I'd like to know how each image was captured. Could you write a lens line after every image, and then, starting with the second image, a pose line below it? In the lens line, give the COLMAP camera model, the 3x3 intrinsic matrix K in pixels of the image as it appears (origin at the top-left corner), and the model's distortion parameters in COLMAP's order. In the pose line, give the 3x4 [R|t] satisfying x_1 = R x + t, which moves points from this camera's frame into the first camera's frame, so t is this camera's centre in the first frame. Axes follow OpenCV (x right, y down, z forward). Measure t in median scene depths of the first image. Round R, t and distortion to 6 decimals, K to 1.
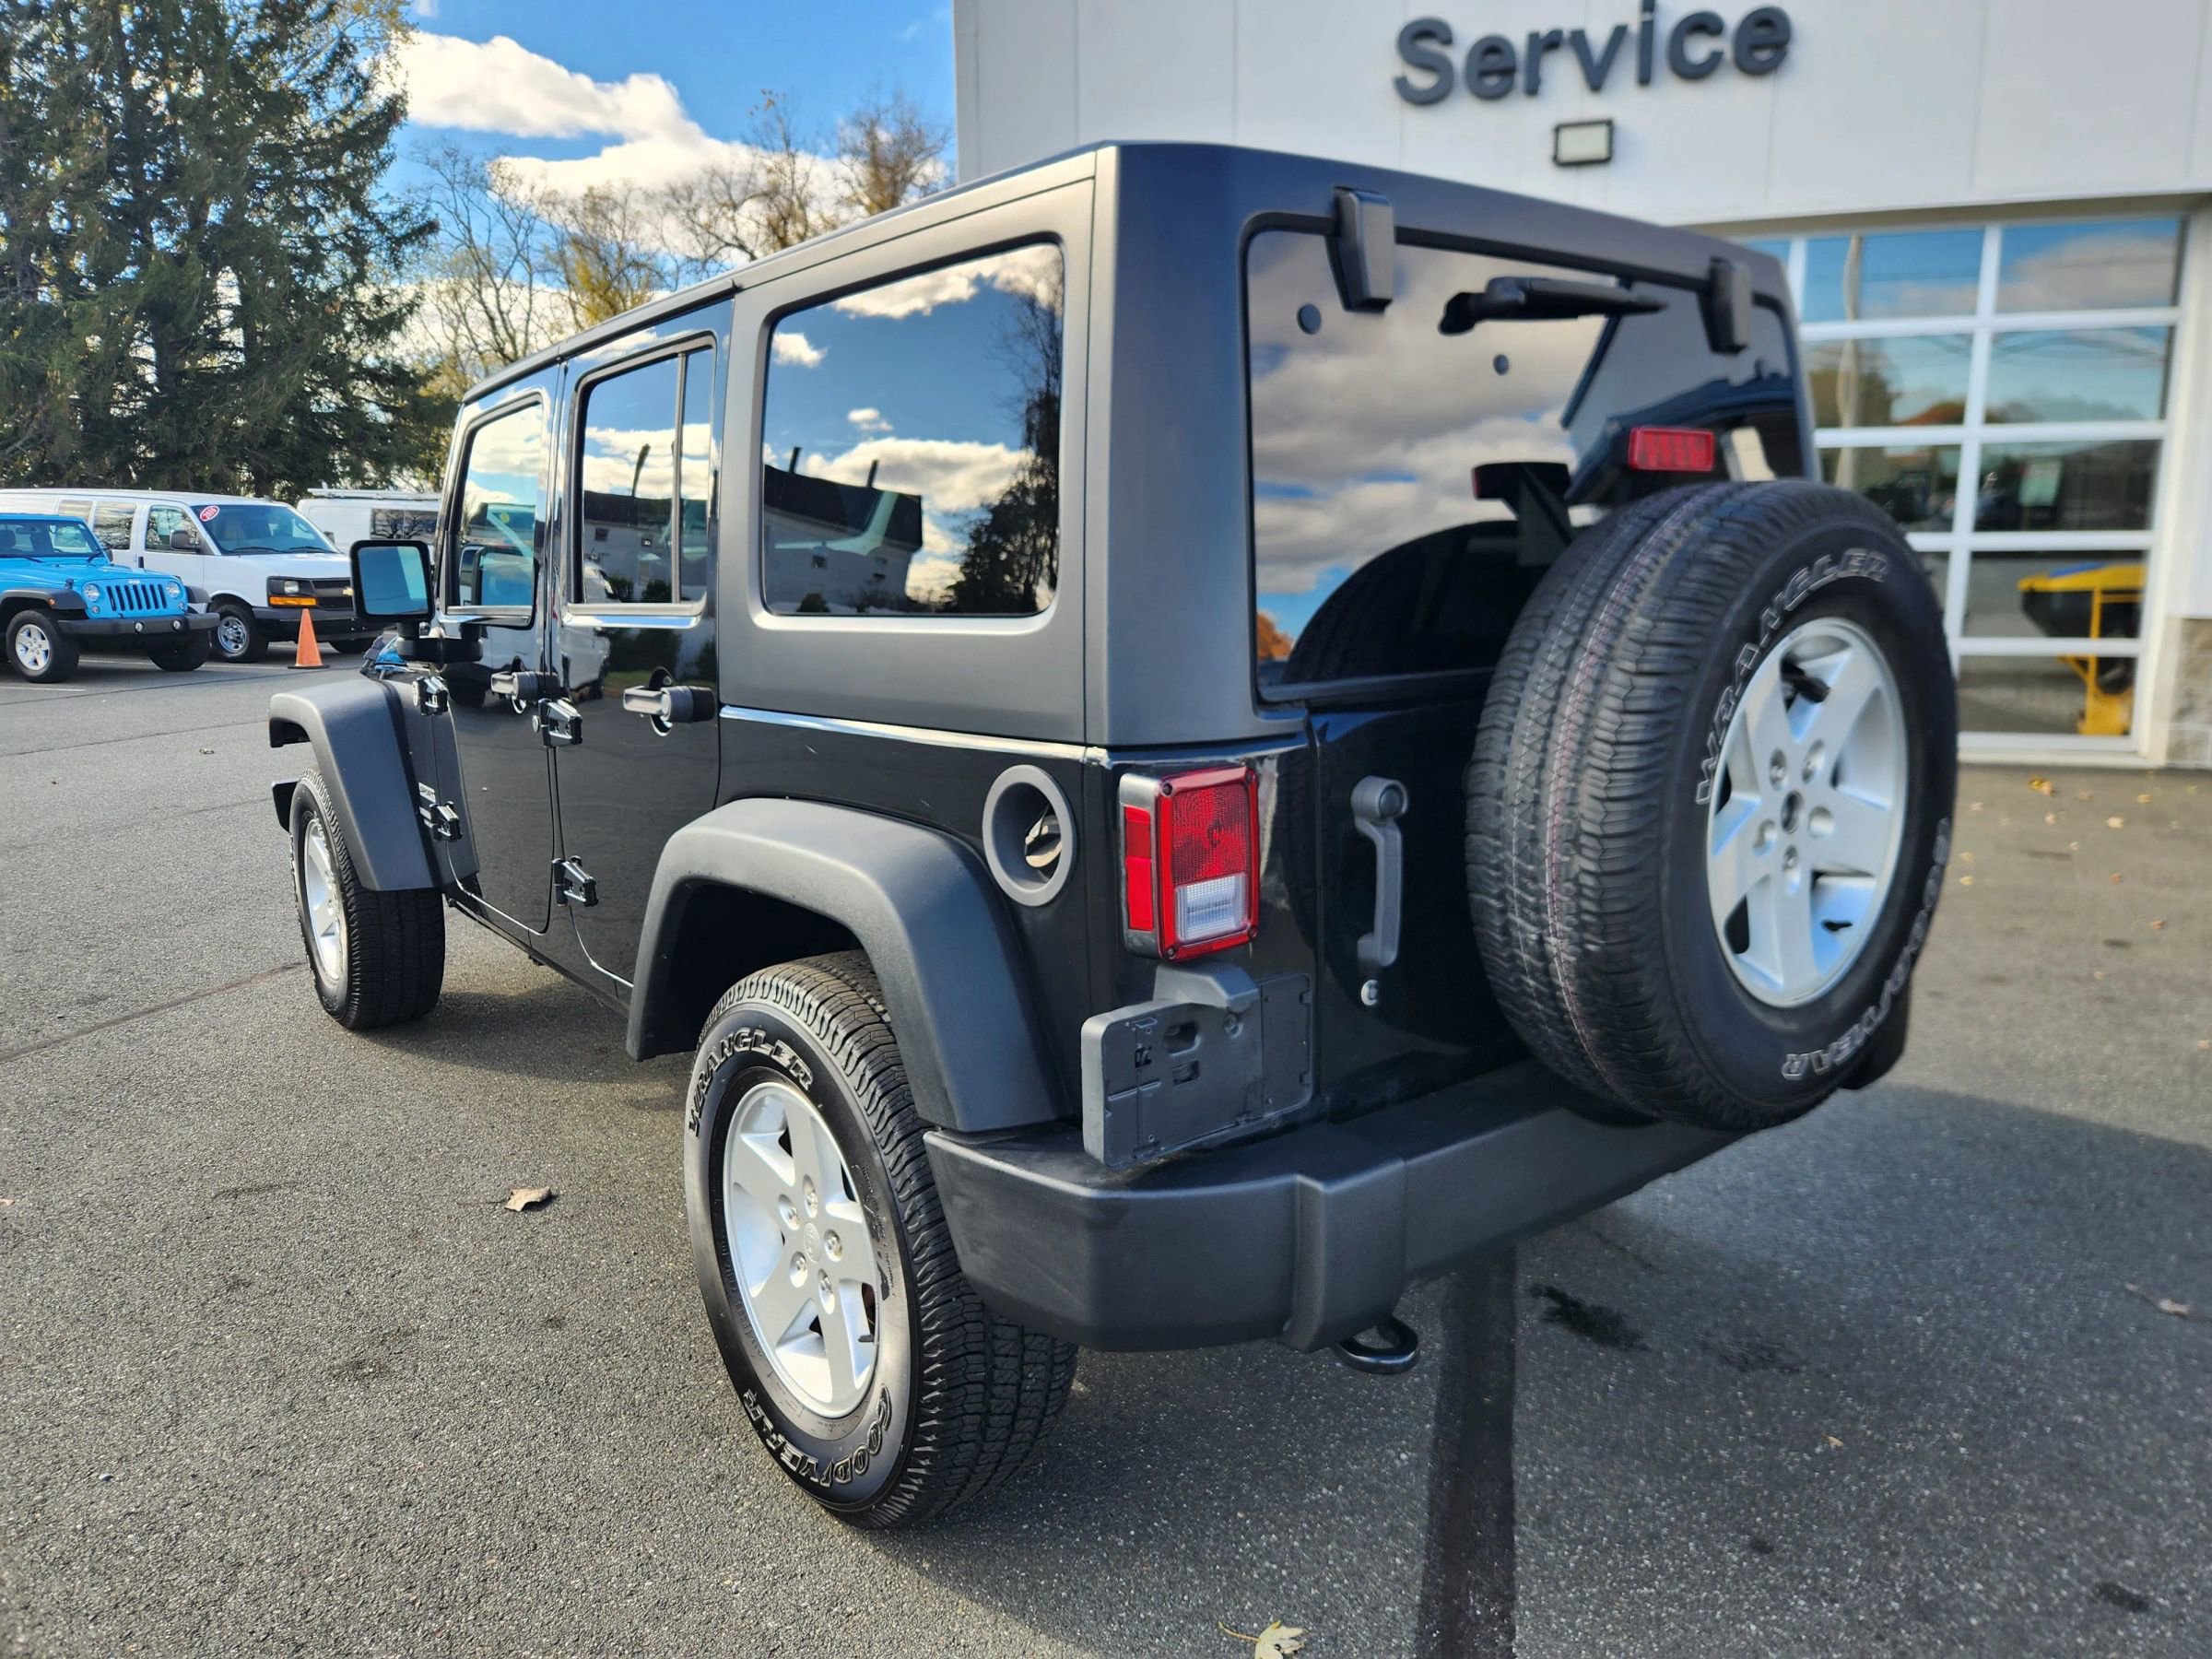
lens RADIAL K [[1514.4, 0, 1107.6], [0, 1514.4, 789.1], [0, 0, 1]] dist [0.025590, 0.002580]
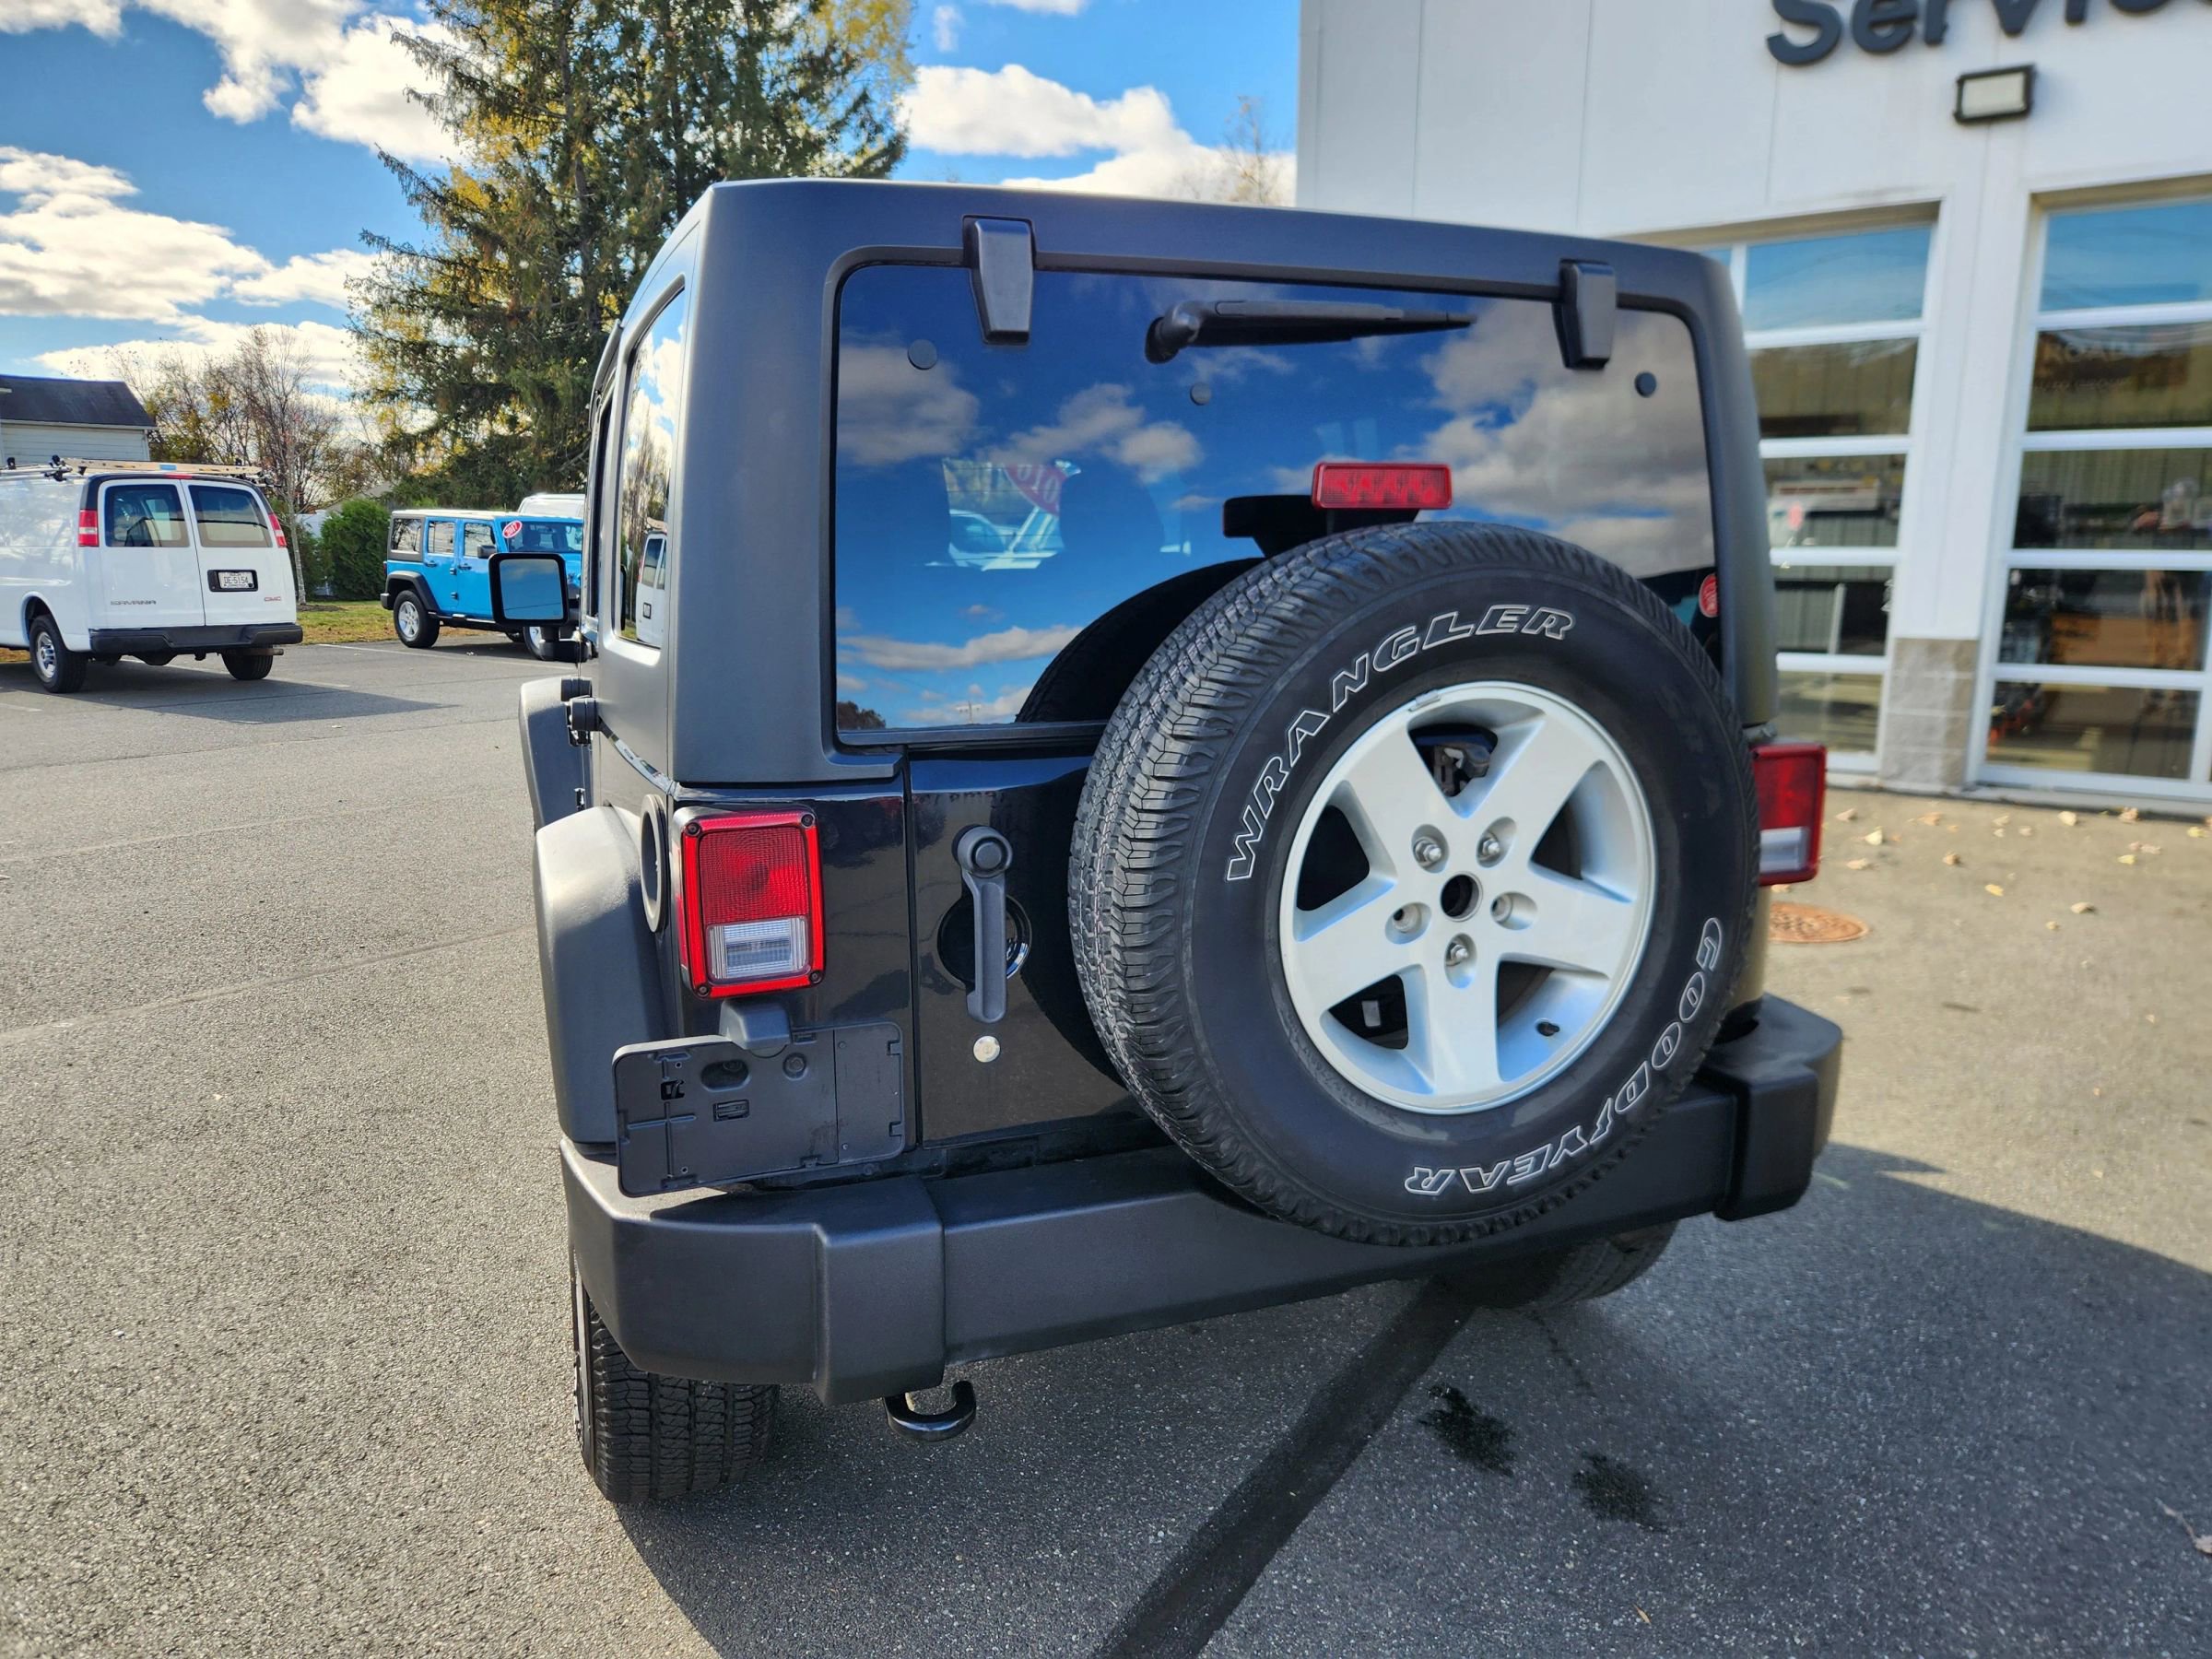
lens RADIAL K [[1509.3, 0, 1099.0], [0, 1509.3, 803.2], [0, 0, 1]] dist [0.048433, -0.048317]
pose [[0.953538, 0.059748, -0.295288, 0.141883], [-0.056663, 0.998213, 0.019001, -0.012362], [0.295895, -0.001386, 0.955219, 0.026358]]
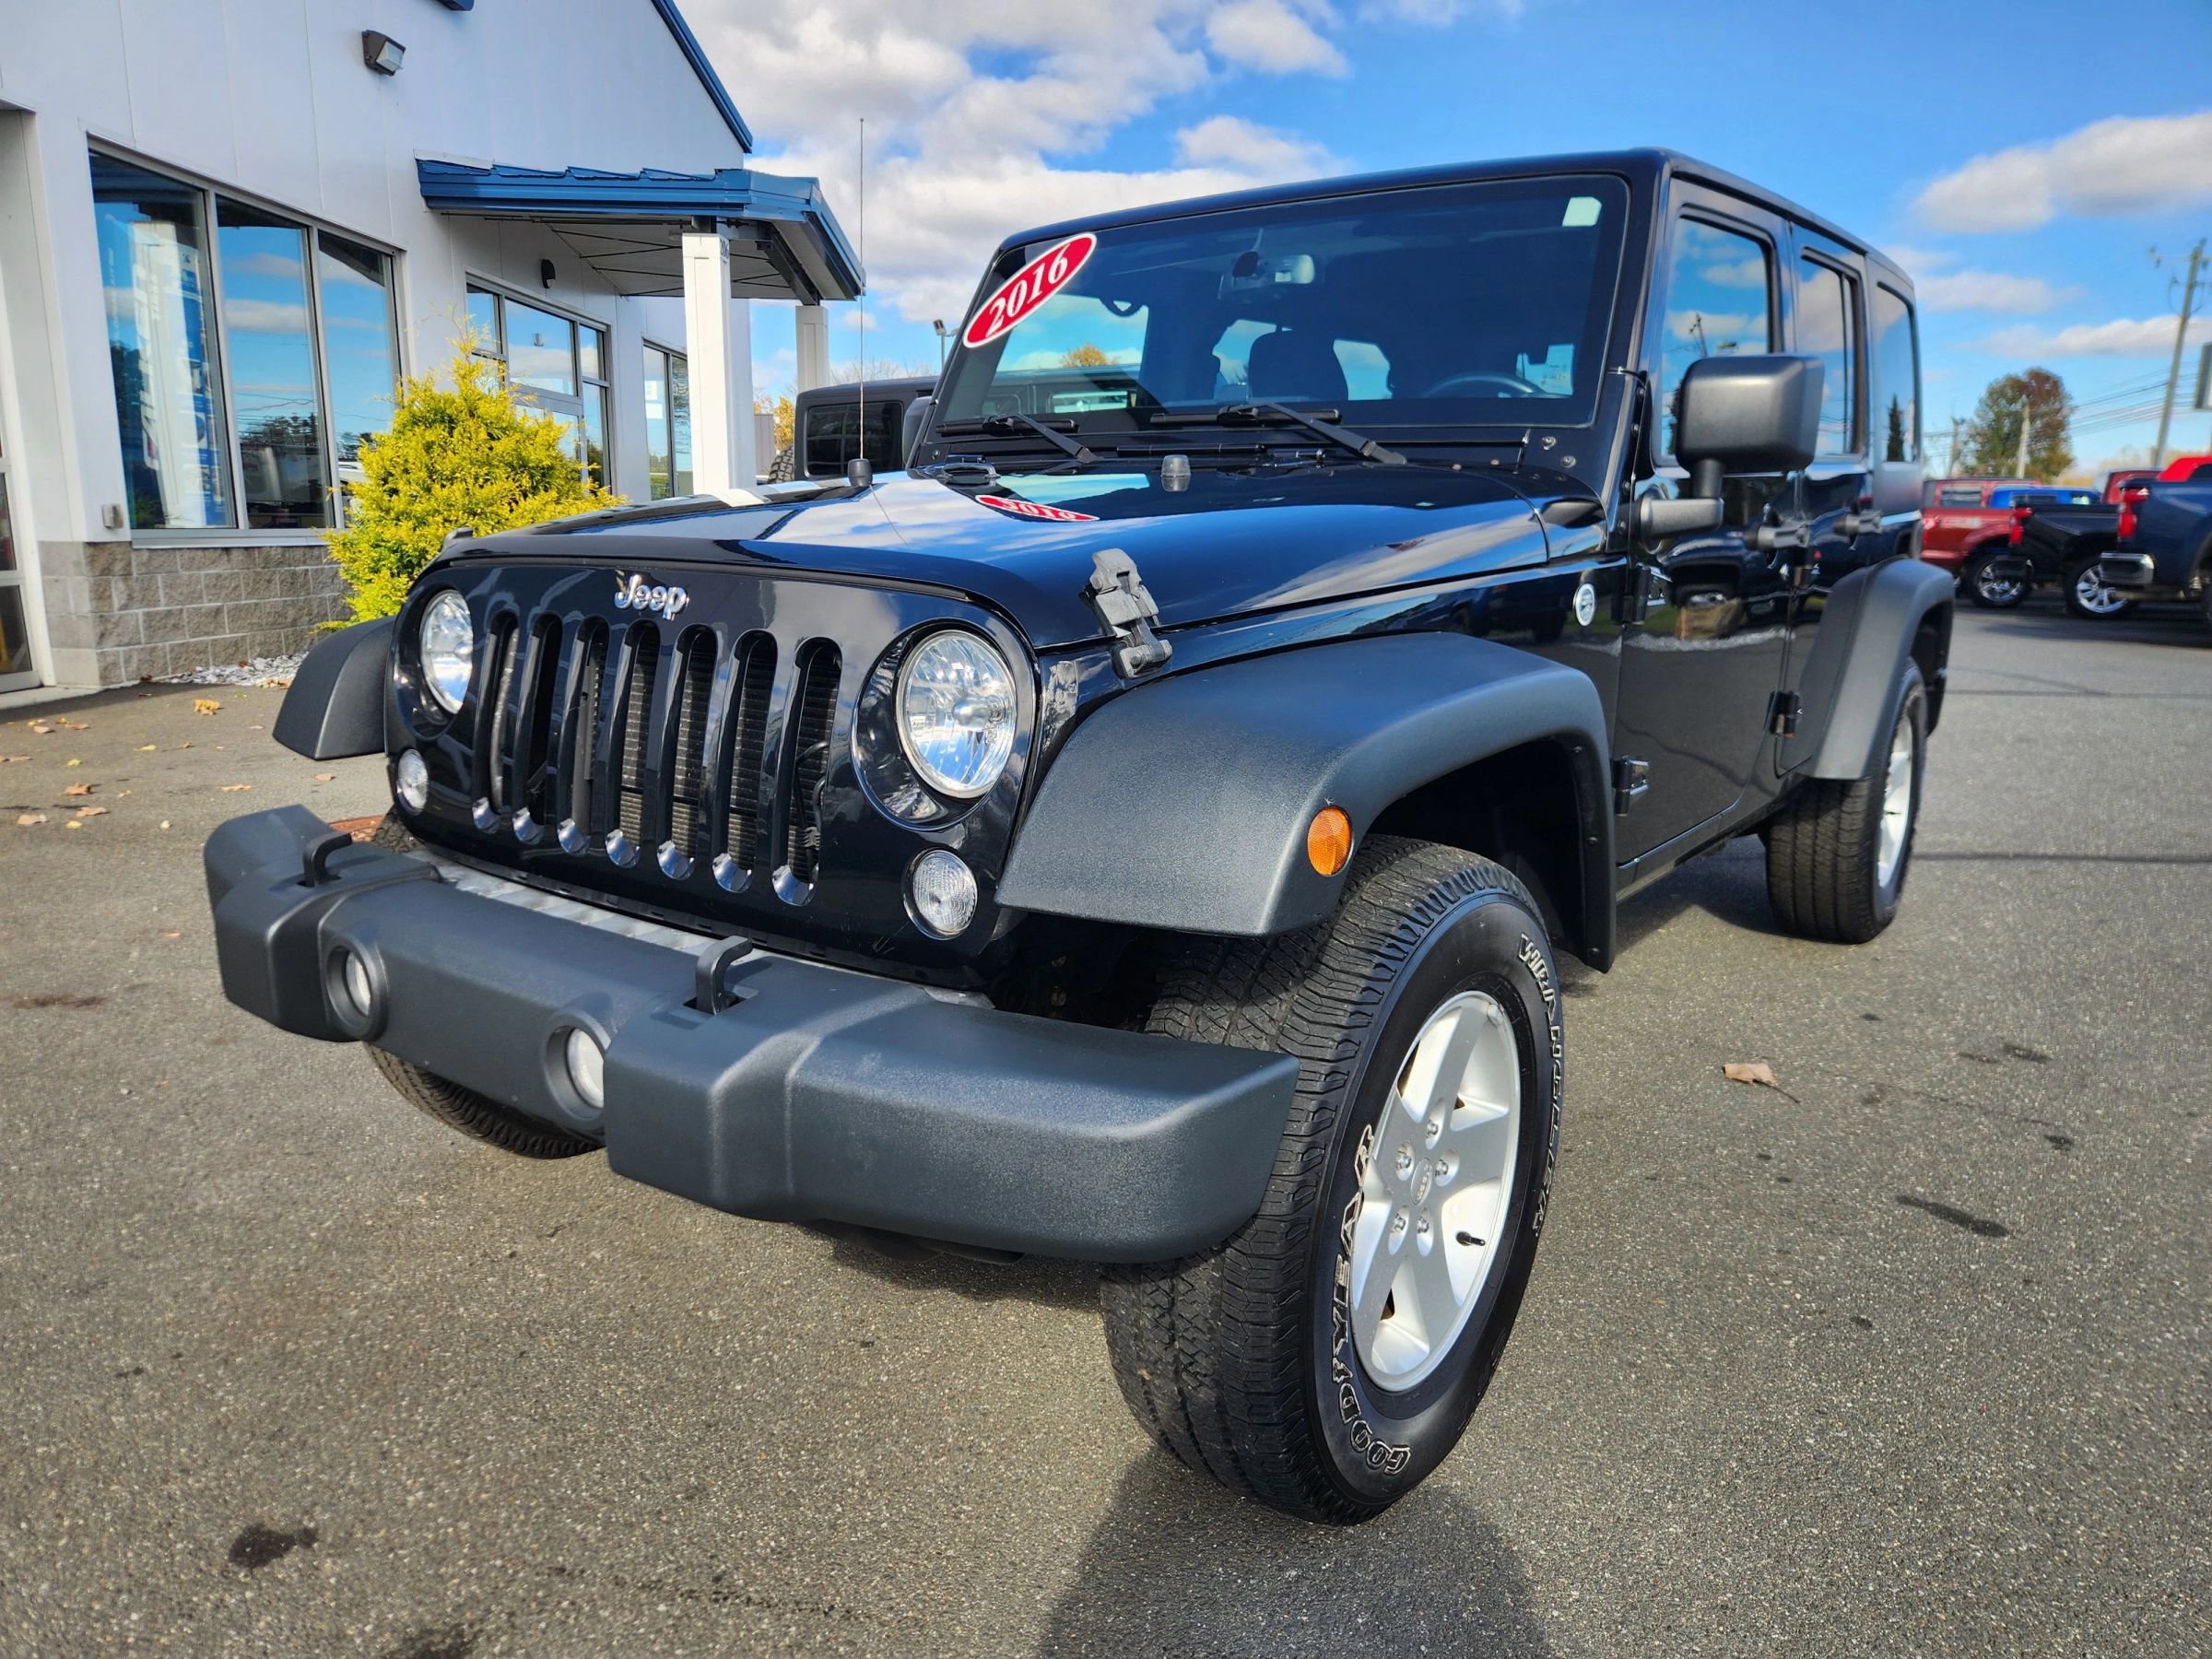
lens RADIAL K [[1503.4, 0, 1102.3], [0, 1503.4, 782.4], [0, 0, 1]] dist [0.061559, -0.052519]
pose [[-0.254746, -0.164960, 0.952834, -0.571099], [0.147049, 0.967275, 0.206775, -0.085251], [-0.955762, 0.192788, -0.222152, 0.767271]]
